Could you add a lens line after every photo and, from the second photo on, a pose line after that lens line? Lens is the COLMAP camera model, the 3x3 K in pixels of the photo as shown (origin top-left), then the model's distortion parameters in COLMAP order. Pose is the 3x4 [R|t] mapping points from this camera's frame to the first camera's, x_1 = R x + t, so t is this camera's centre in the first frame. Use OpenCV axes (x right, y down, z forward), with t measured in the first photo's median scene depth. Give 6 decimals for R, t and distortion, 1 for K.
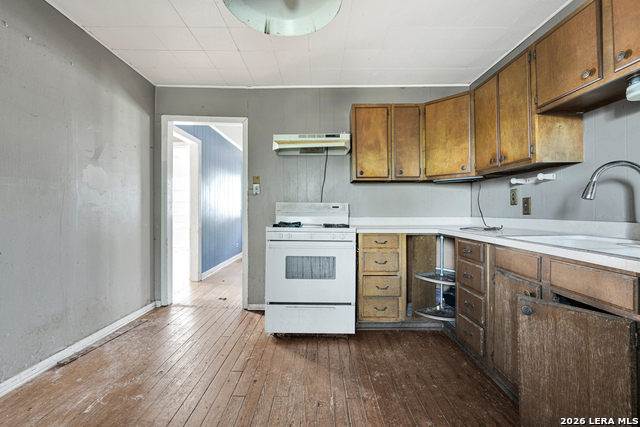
lens RADIAL K [[283.9, 0, 316.9], [0, 283.9, 210.9], [0, 0, 1]] dist [0.000164, 0.000232]
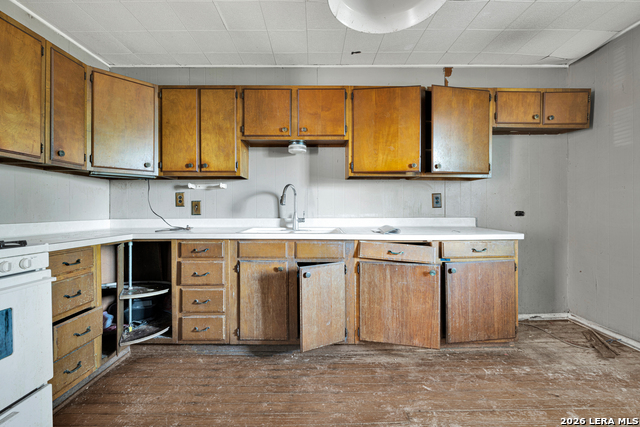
lens RADIAL K [[283.9, 0, 316.9], [0, 283.9, 210.9], [0, 0, 1]] dist [0.000164, 0.000232]
pose [[-0.008130, -0.002377, 0.999964, -0.429526], [0.002161, 0.999995, 0.002394, -0.004894], [-0.999965, 0.002180, -0.008125, 0.488489]]
